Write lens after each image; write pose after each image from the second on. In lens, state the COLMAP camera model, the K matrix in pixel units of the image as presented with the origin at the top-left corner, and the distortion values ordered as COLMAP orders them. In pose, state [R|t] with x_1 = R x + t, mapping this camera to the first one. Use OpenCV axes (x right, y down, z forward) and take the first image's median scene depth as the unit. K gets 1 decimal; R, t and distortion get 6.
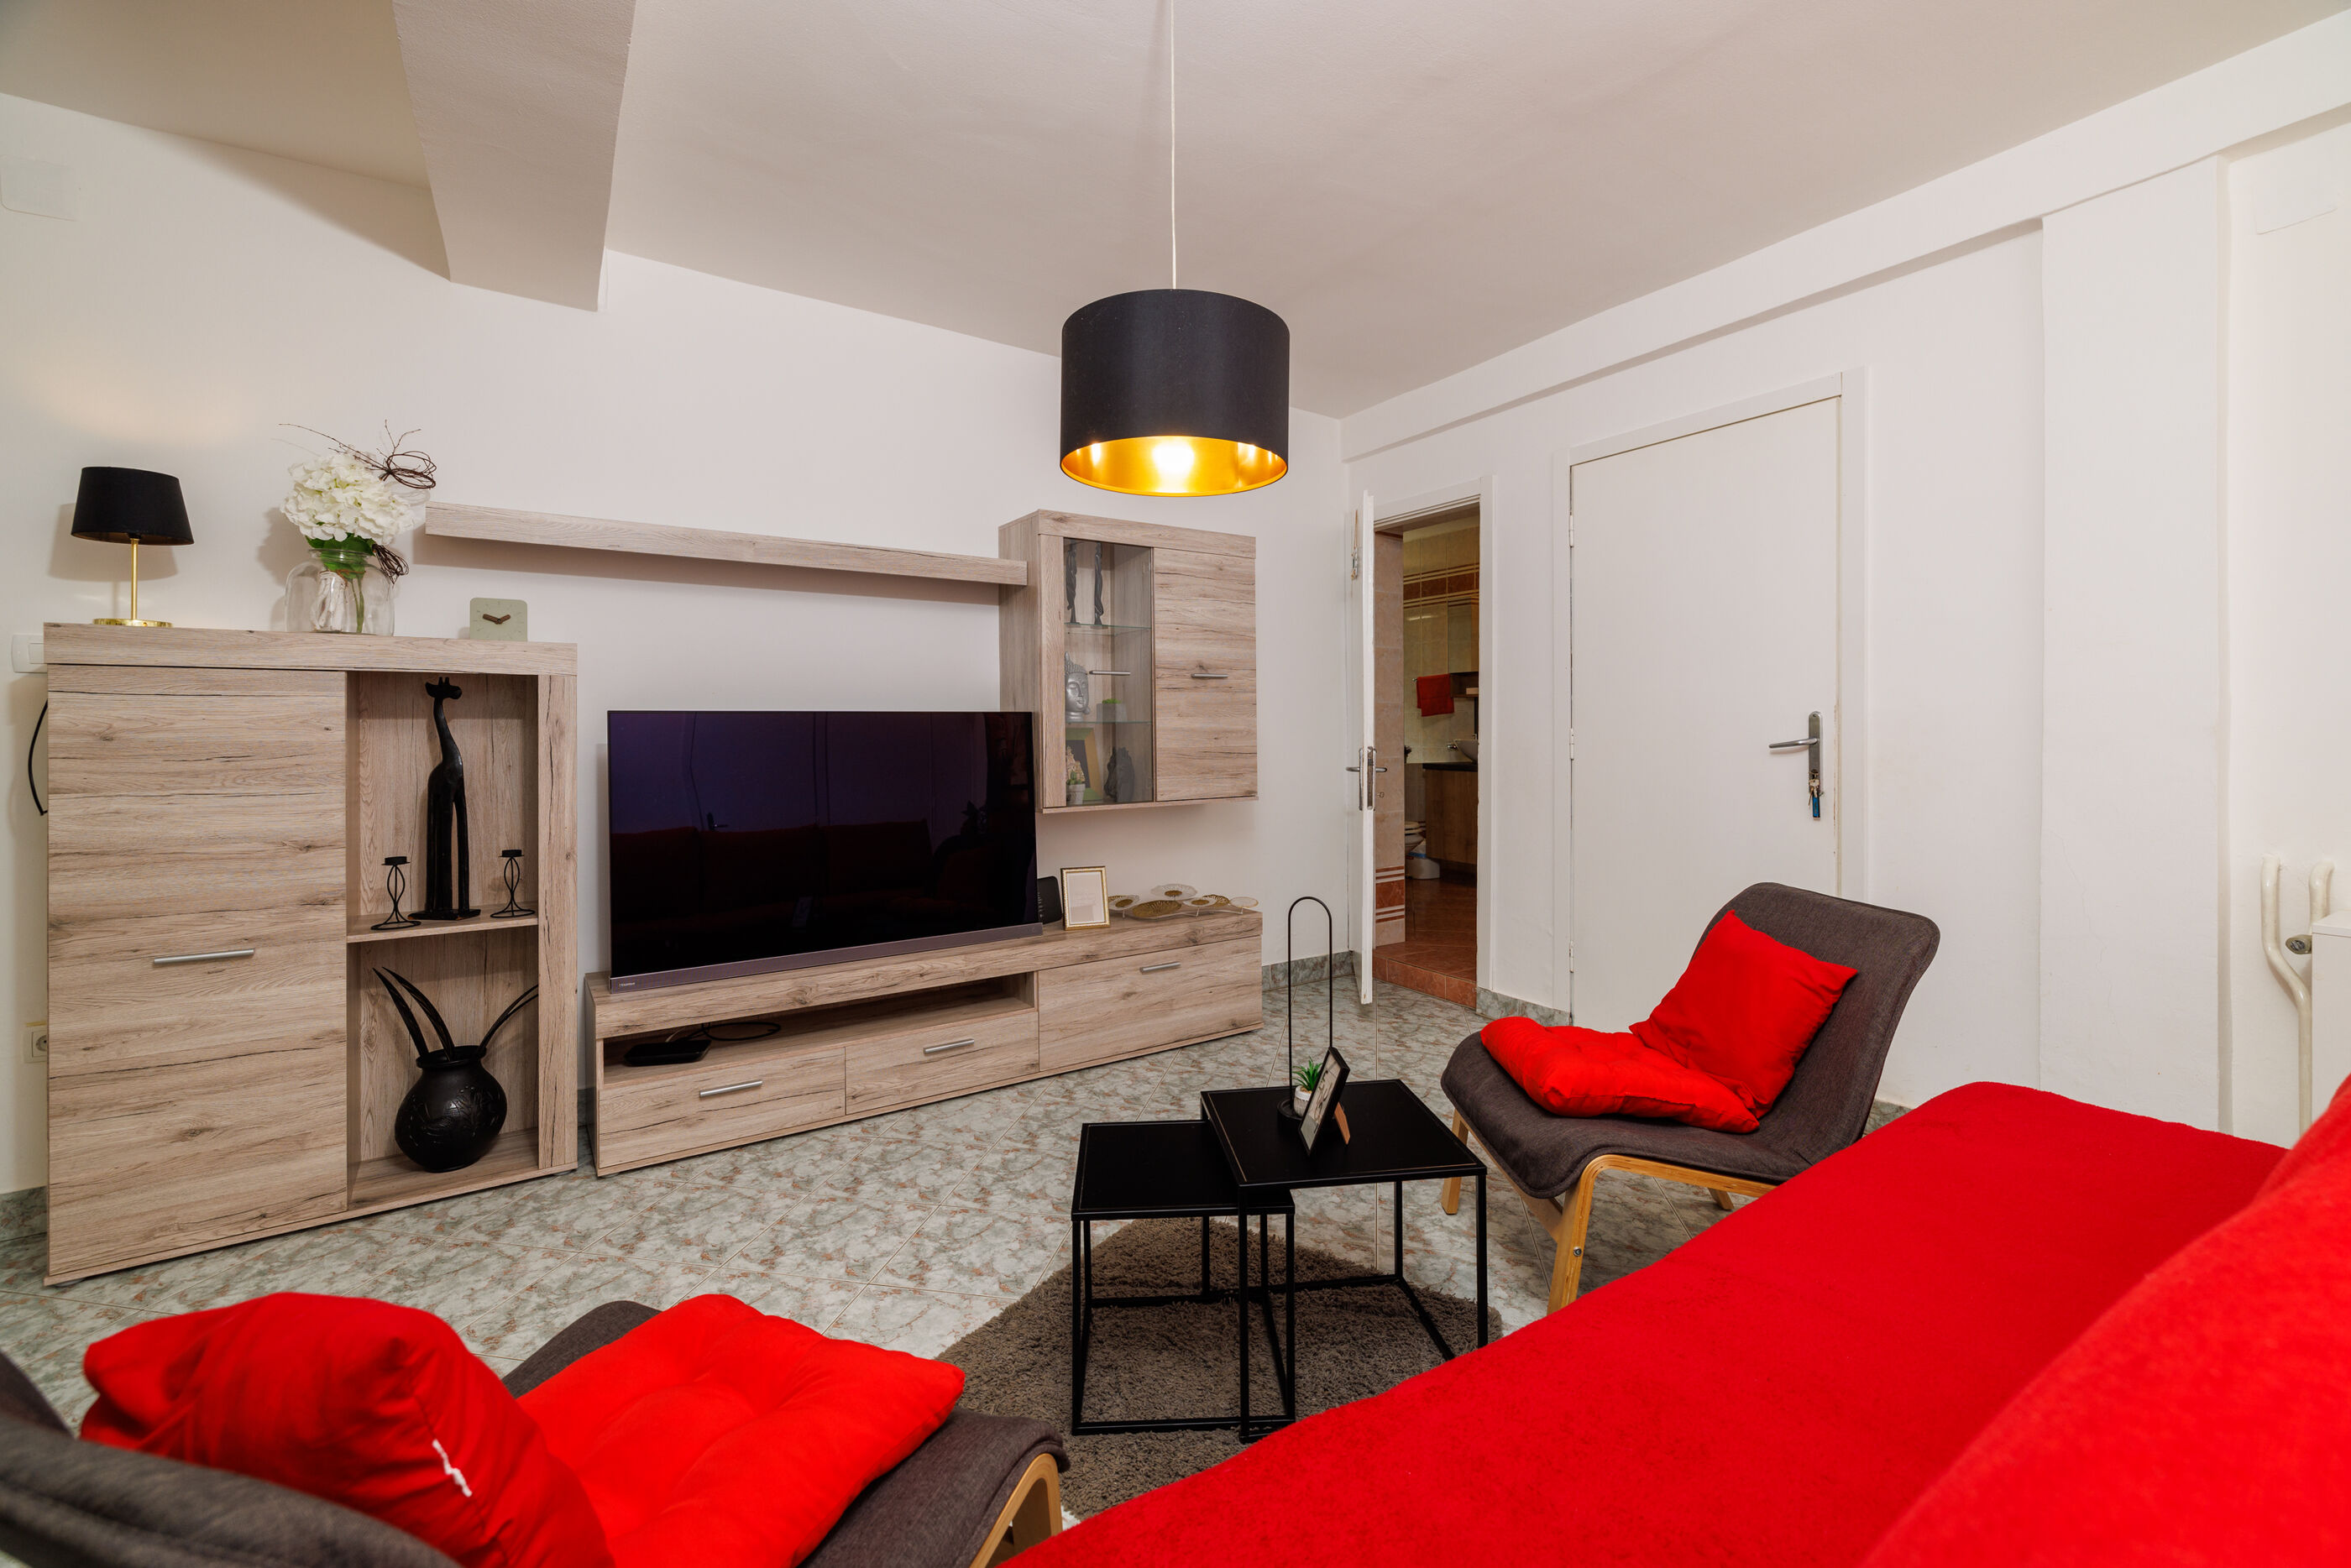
lens RADIAL K [[989.1, 0, 1182.8], [0, 989.1, 734.2], [0, 0, 1]] dist [0.001541, 0.001001]
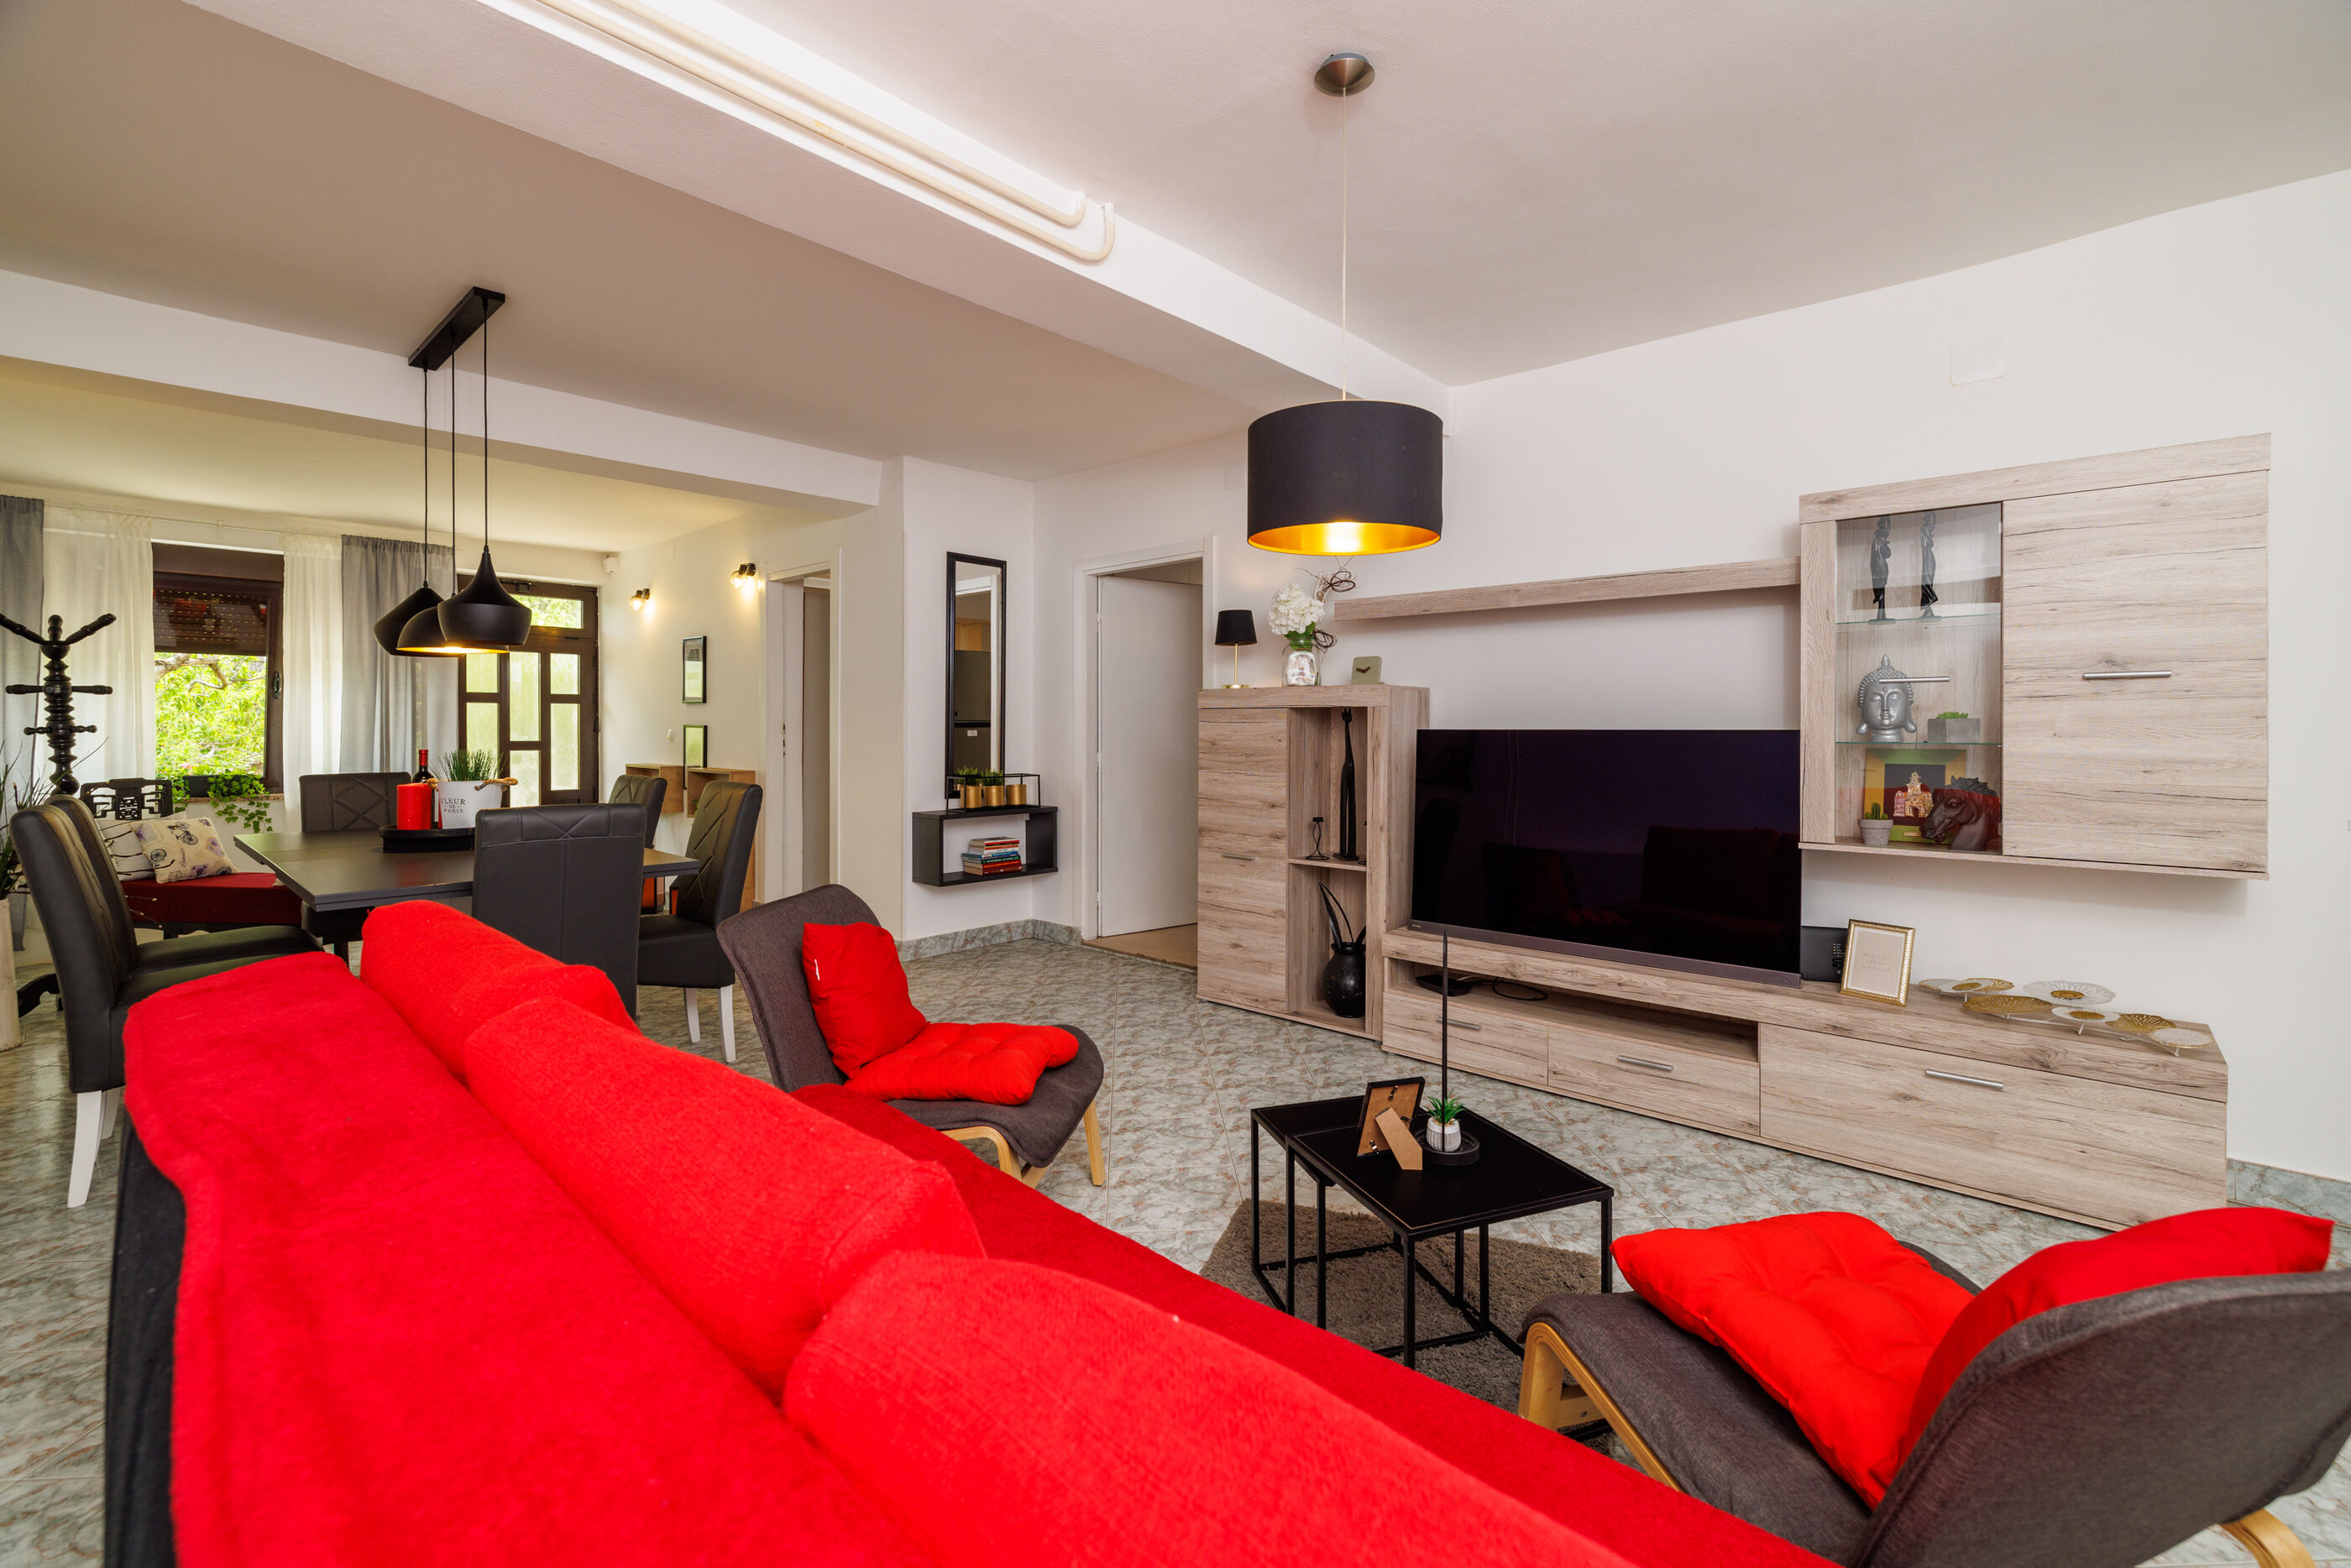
lens RADIAL K [[989.1, 0, 1188.9], [0, 989.1, 730.9], [0, 0, 1]] dist [0.001541, 0.001001]
pose [[0.257707, 0.020868, -0.965998, 0.705180], [0.001599, 0.999756, 0.022024, -0.053762], [0.966222, -0.007220, 0.257611, 0.336404]]
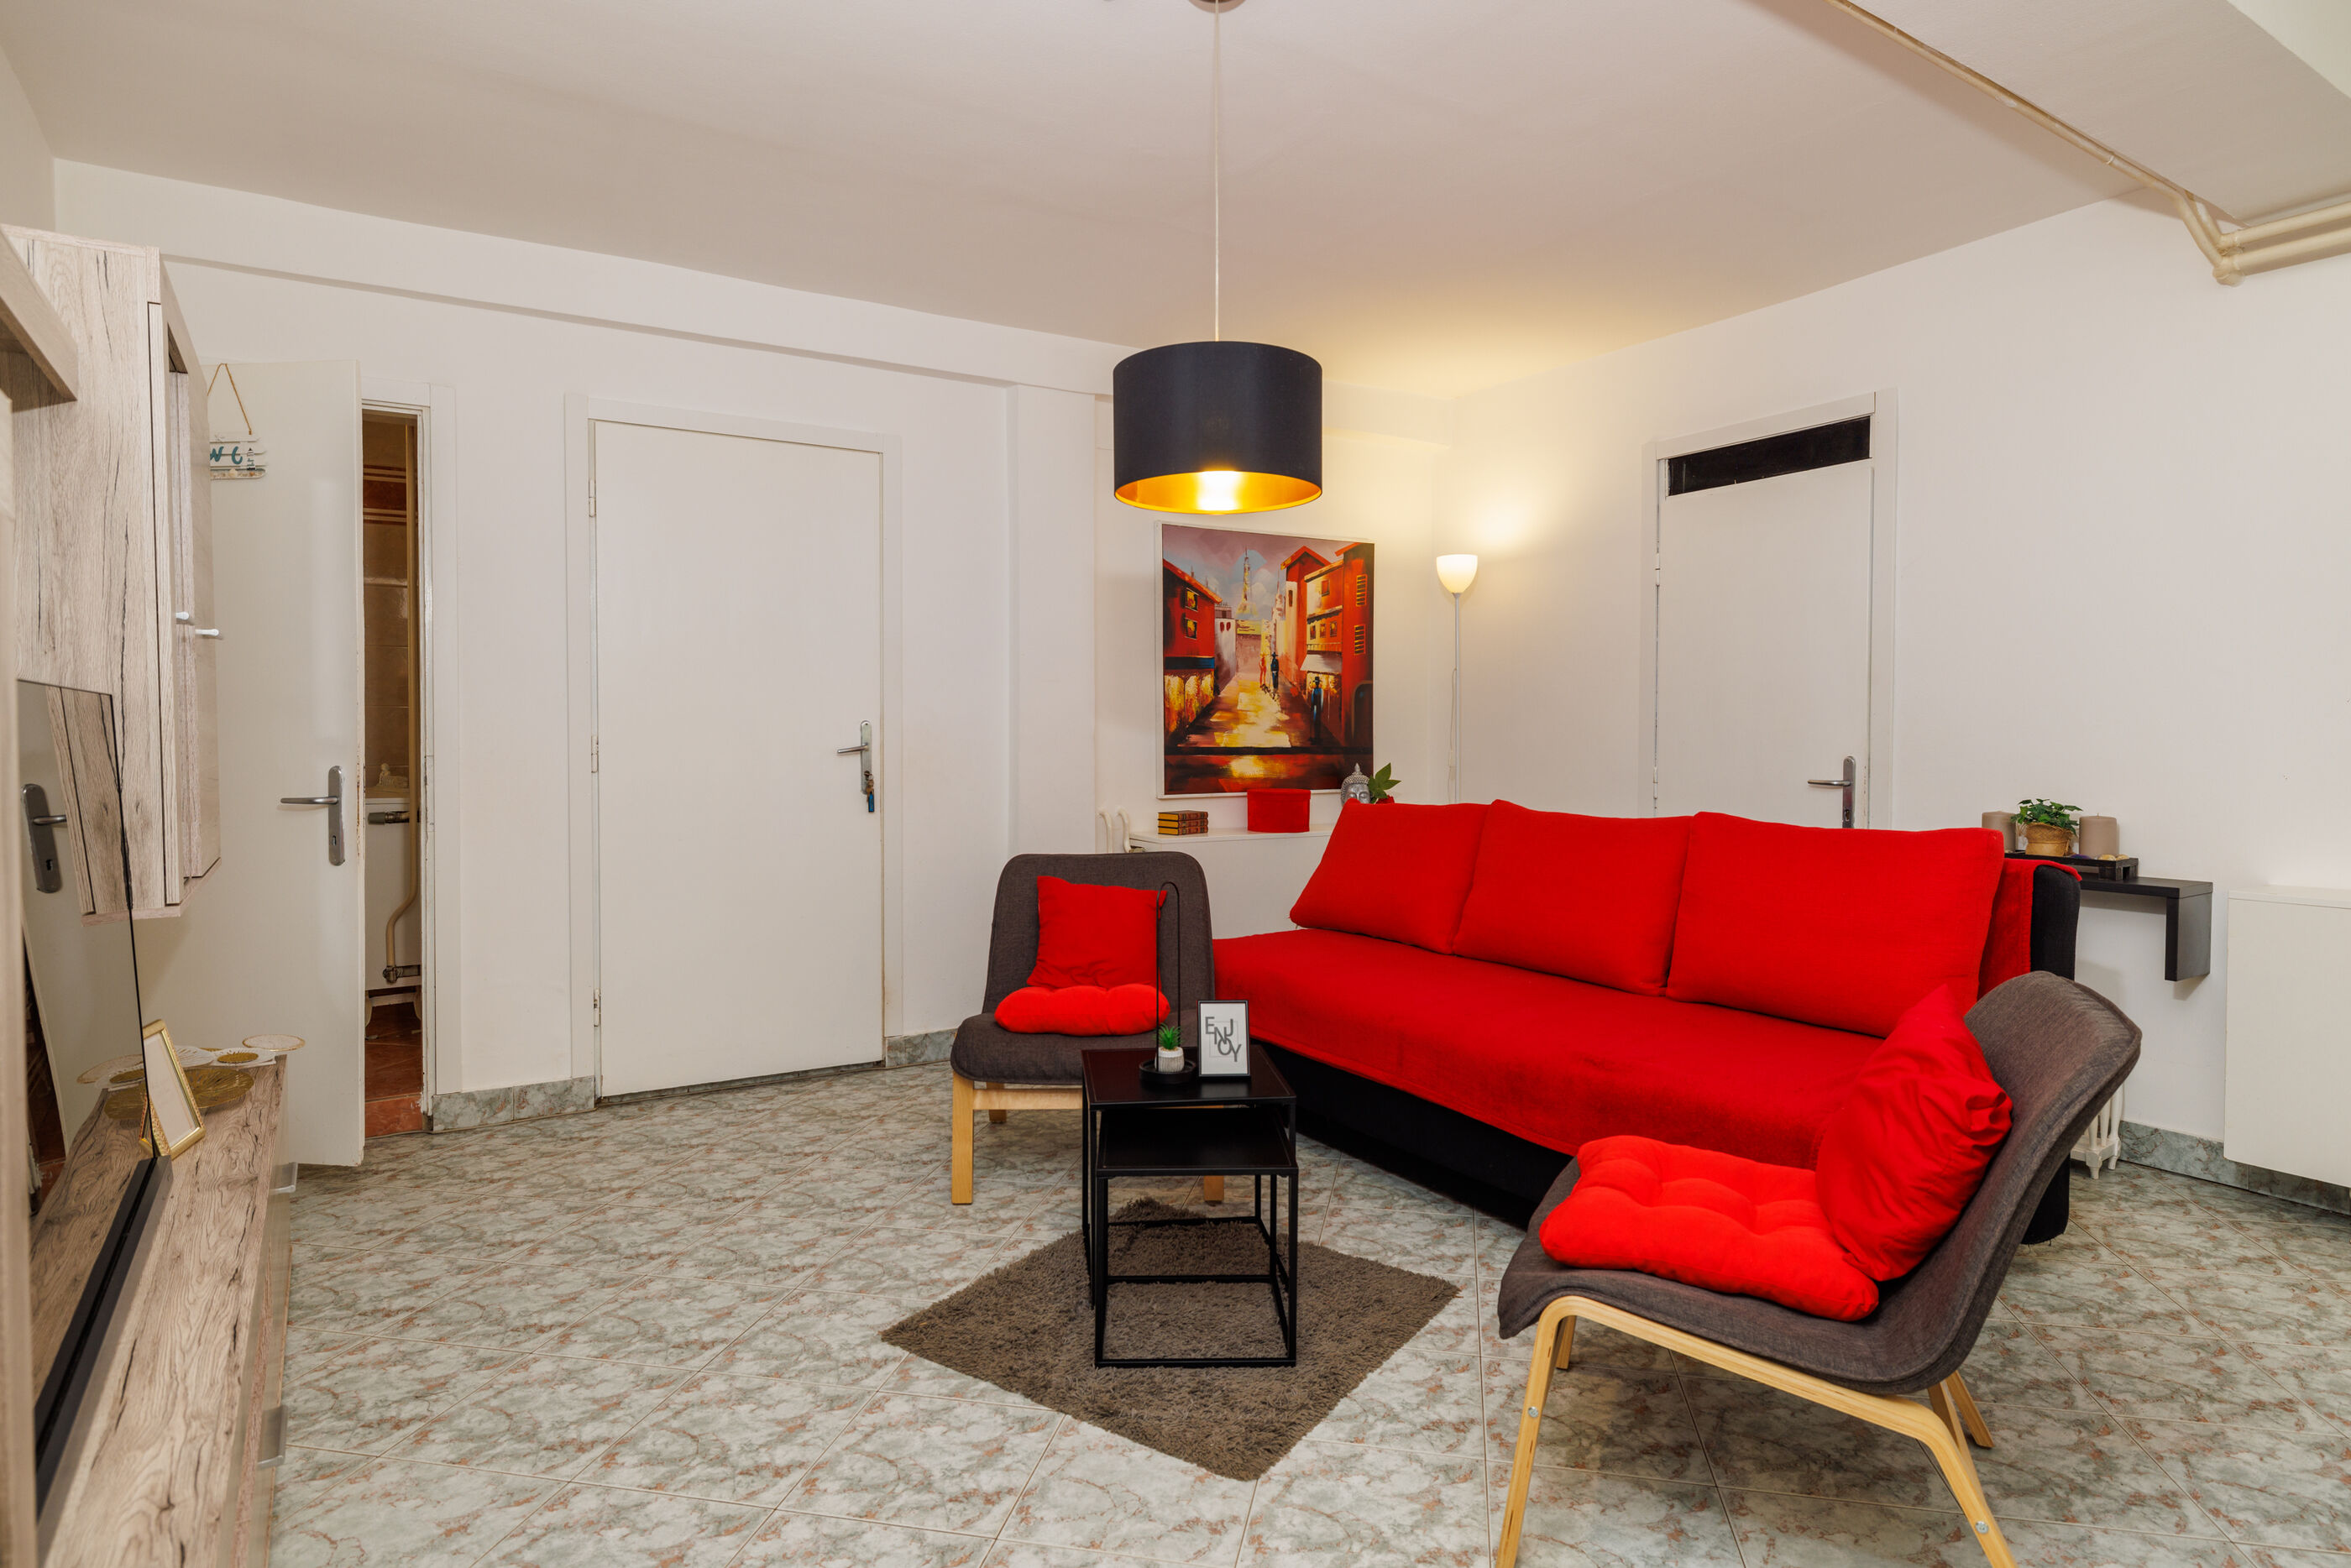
lens RADIAL K [[1285.6, 0, 1184.7], [0, 1285.6, 763.4], [0, 0, 1]] dist [0.006951, 0.000716]
pose [[0.002536, -0.009237, 0.999954, -0.942902], [-0.006837, 0.999934, 0.009255, -0.000105], [-0.999973, -0.006860, 0.002472, 0.673119]]
